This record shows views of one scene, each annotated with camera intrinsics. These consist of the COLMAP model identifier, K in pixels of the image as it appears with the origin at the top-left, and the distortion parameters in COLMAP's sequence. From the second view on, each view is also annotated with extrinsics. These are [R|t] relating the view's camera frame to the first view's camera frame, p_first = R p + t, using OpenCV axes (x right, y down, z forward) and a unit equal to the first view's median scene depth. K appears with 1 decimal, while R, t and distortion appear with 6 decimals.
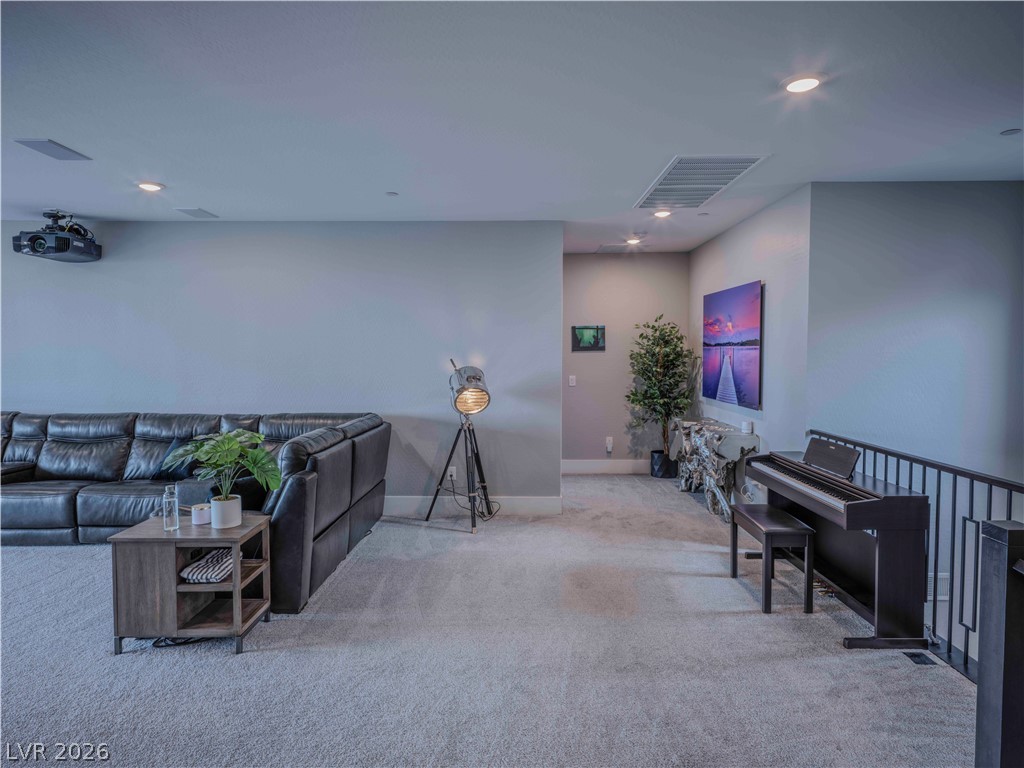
lens RADIAL K [[593.5, 0, 504.8], [0, 593.5, 385.1], [0, 0, 1]] dist [0.000623, 0.000965]
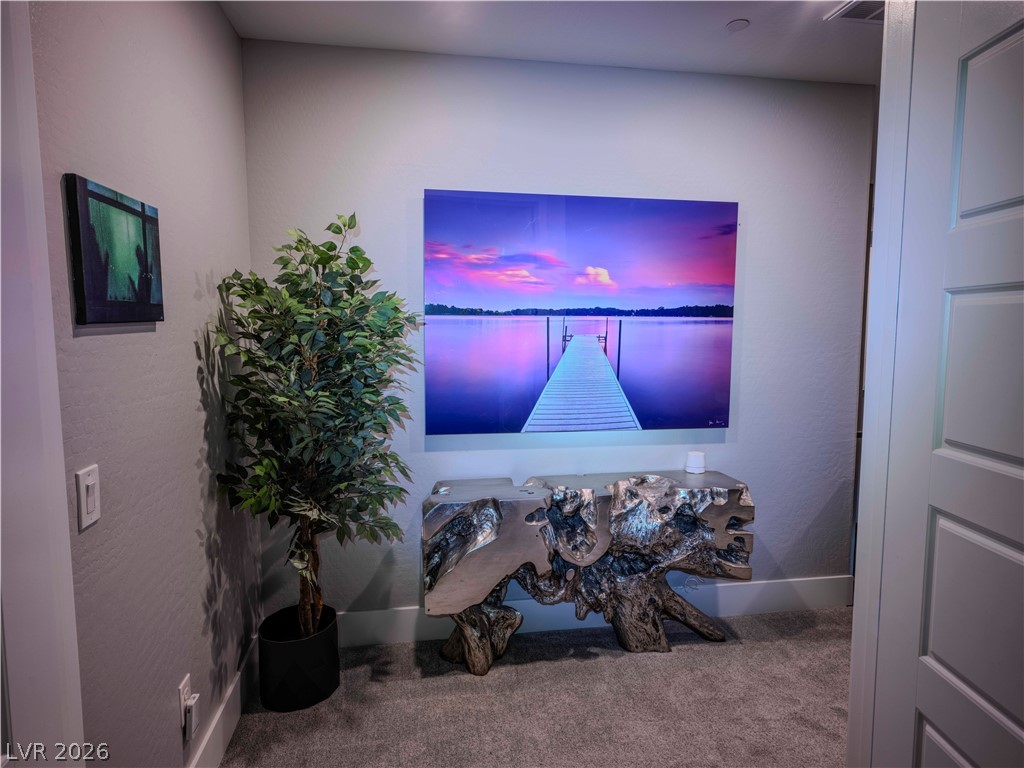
lens RADIAL K [[593.5, 0, 504.8], [0, 593.5, 385.1], [0, 0, 1]] dist [0.000623, 0.000965]
pose [[-0.168370, -0.092147, 0.981407, -0.080178], [0.055476, 0.993157, 0.102768, -0.053573], [-0.984162, 0.071747, -0.162106, 0.963613]]
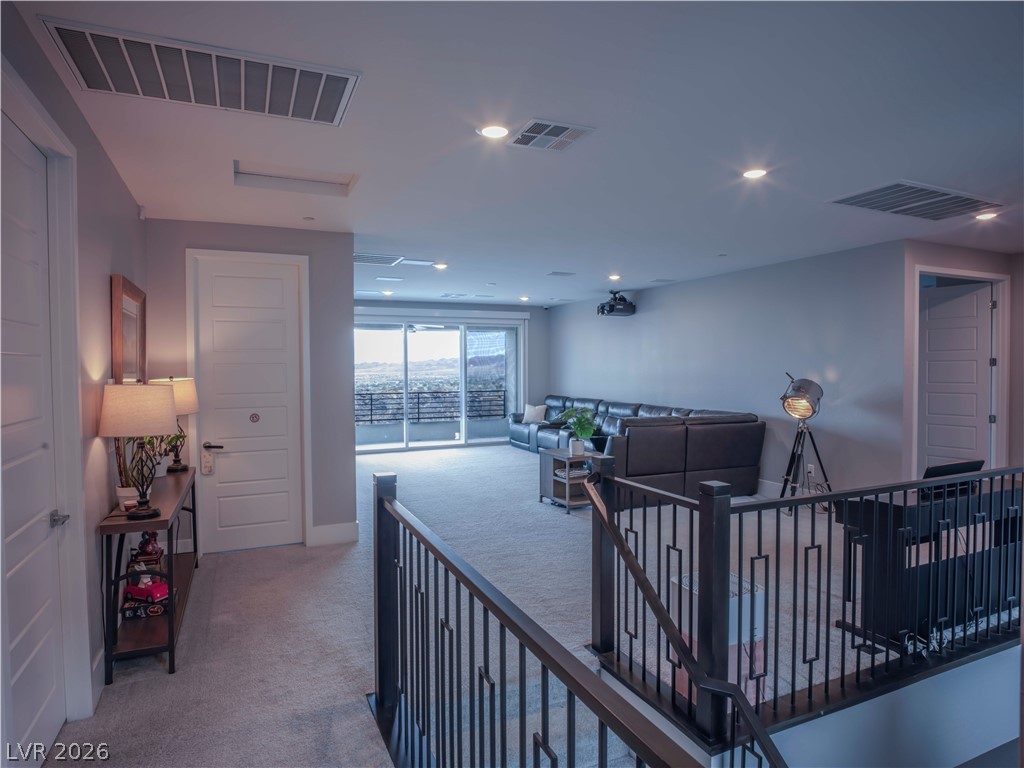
lens RADIAL K [[593.5, 0, 504.8], [0, 593.5, 385.1], [0, 0, 1]] dist [0.000623, 0.000965]
pose [[0.412627, 0.025695, -0.910538, 0.755170], [-0.041437, 0.999097, 0.009416, -0.005414], [0.909957, 0.033845, 0.413319, -0.041419]]
